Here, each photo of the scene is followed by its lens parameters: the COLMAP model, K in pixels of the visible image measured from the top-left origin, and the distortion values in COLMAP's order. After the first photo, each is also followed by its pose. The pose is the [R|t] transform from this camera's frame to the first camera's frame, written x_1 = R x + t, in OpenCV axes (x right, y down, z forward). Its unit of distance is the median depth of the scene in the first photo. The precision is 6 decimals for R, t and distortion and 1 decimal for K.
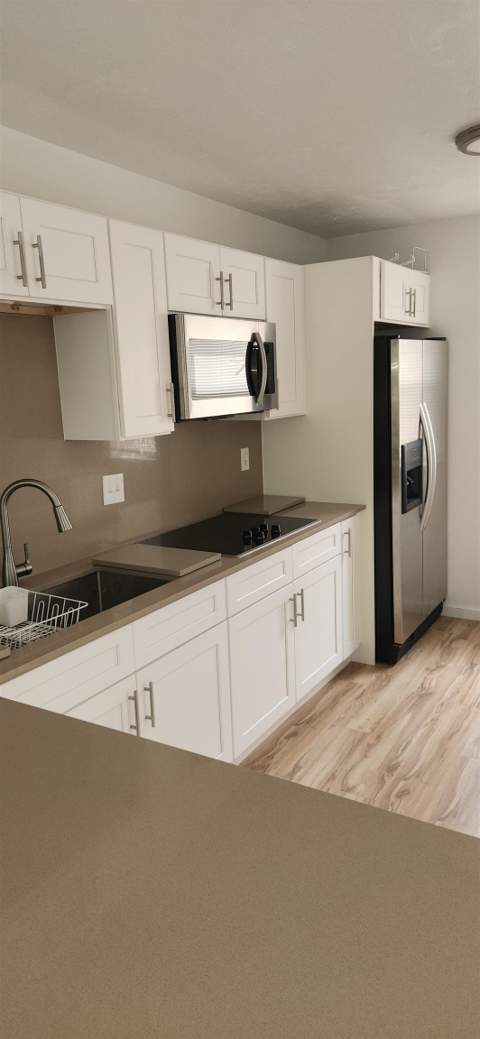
lens RADIAL K [[700.7, 0, 238.6], [0, 700.7, 514.3], [0, 0, 1]] dist [0.038514, -0.004745]
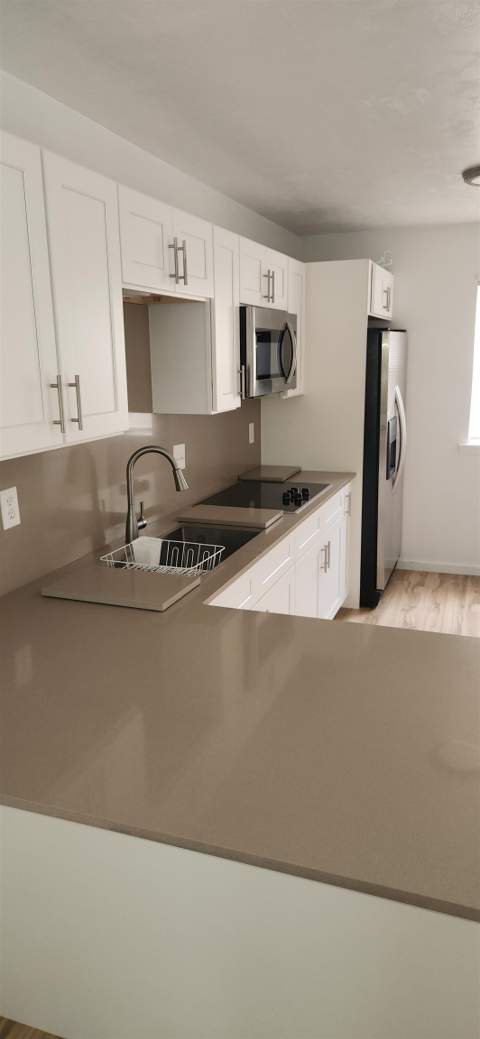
lens RADIAL K [[700.7, 0, 242.7], [0, 700.7, 522.2], [0, 0, 1]] dist [0.038514, -0.004745]
pose [[0.979978, -0.019396, 0.198159, -0.249993], [0.011500, 0.999096, 0.040923, 0.019986], [-0.198774, -0.037825, 0.979315, -0.120591]]
